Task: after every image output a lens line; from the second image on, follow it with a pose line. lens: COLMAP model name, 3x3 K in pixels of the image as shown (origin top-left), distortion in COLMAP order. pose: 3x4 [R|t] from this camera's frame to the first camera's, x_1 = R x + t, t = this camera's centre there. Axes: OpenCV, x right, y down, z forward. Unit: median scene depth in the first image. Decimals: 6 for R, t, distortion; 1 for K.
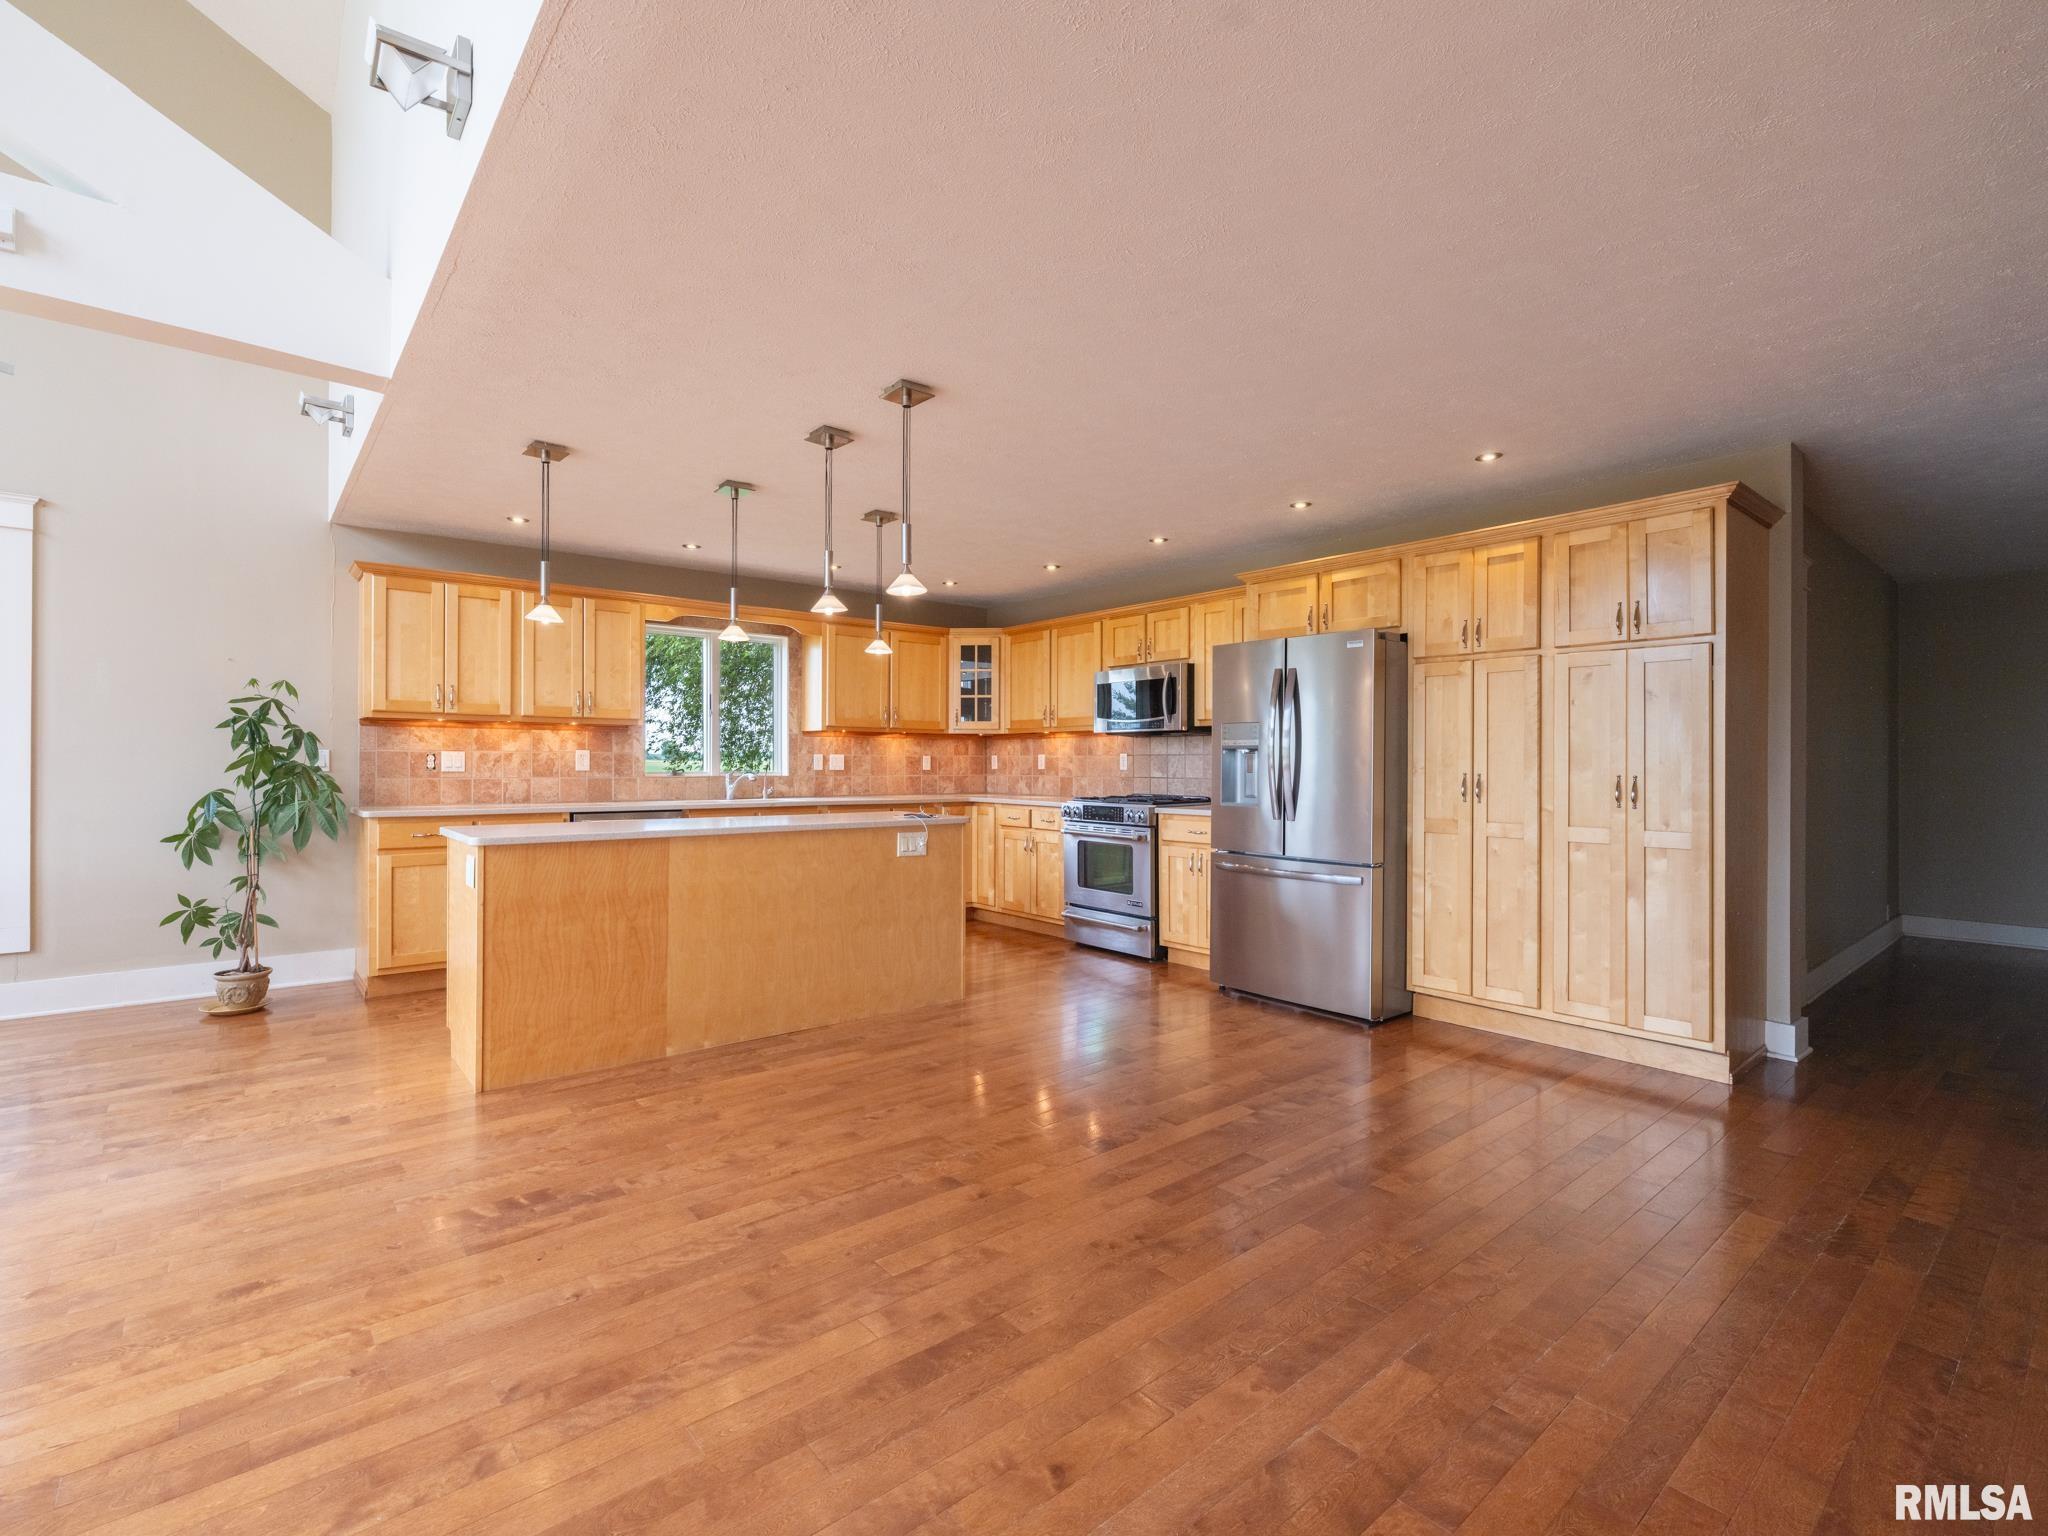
lens RADIAL K [[952.6, 0, 1024.5], [0, 952.6, 760.9], [0, 0, 1]] dist [-0.005394, 0.002963]
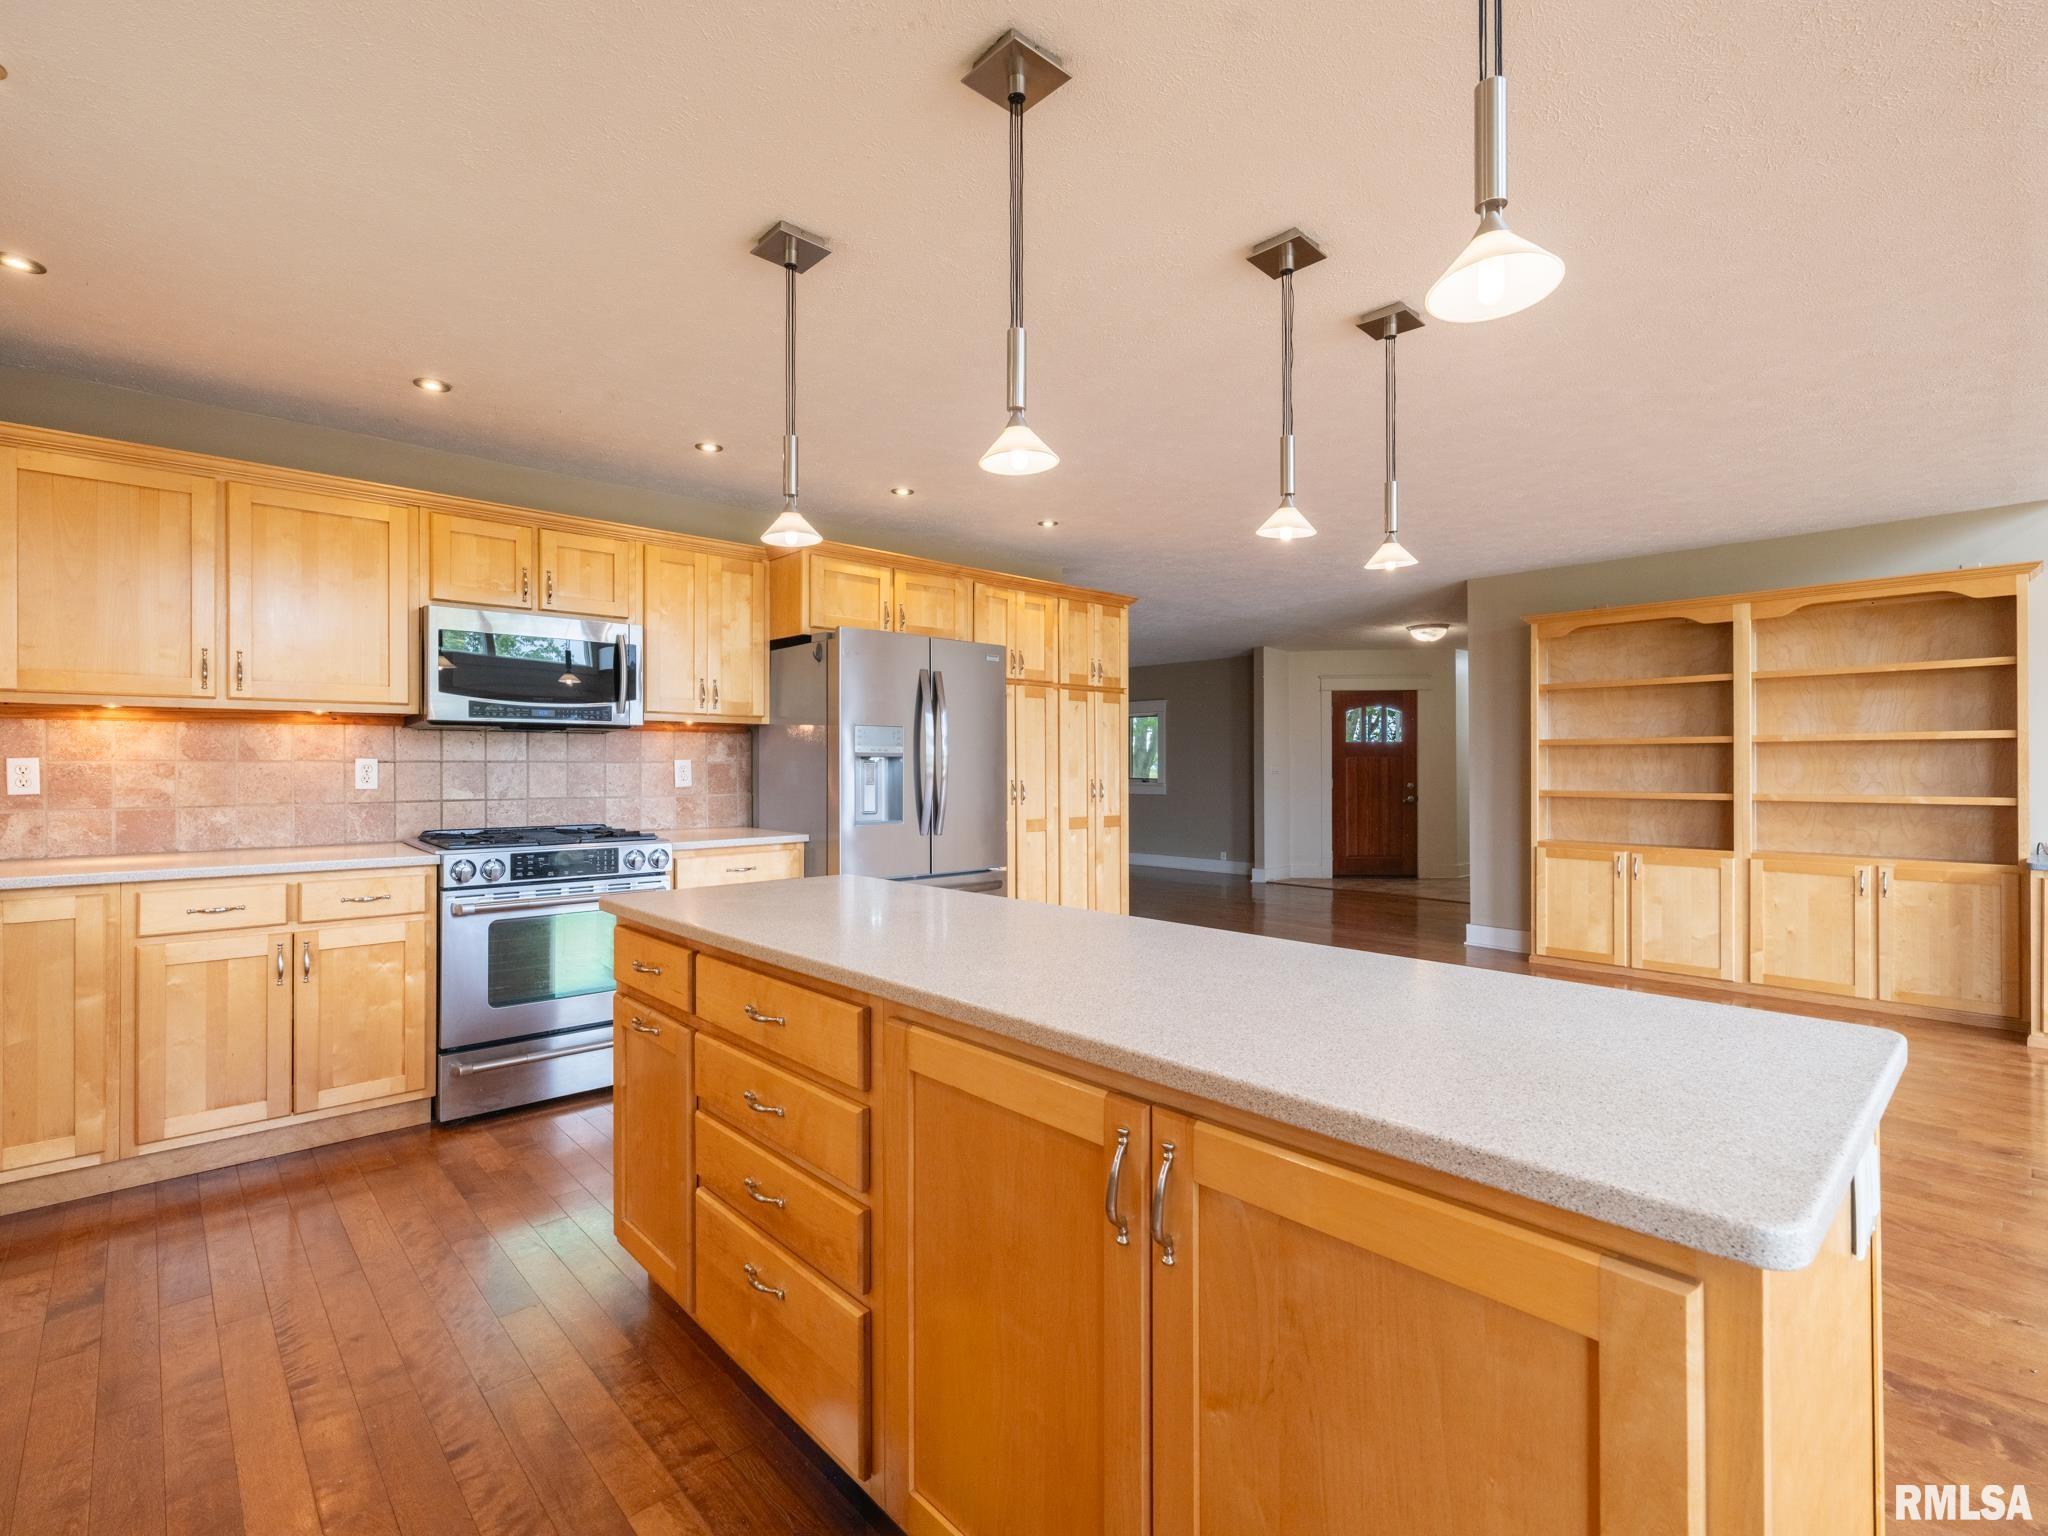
lens RADIAL K [[952.6, 0, 1033.6], [0, 952.6, 766.7], [0, 0, 1]] dist [-0.005394, 0.002963]
pose [[-0.039199, -0.005897, 0.999214, -0.461716], [-0.001369, 0.999982, 0.005848, -0.006995], [-0.999231, -0.001138, -0.039206, 0.674285]]
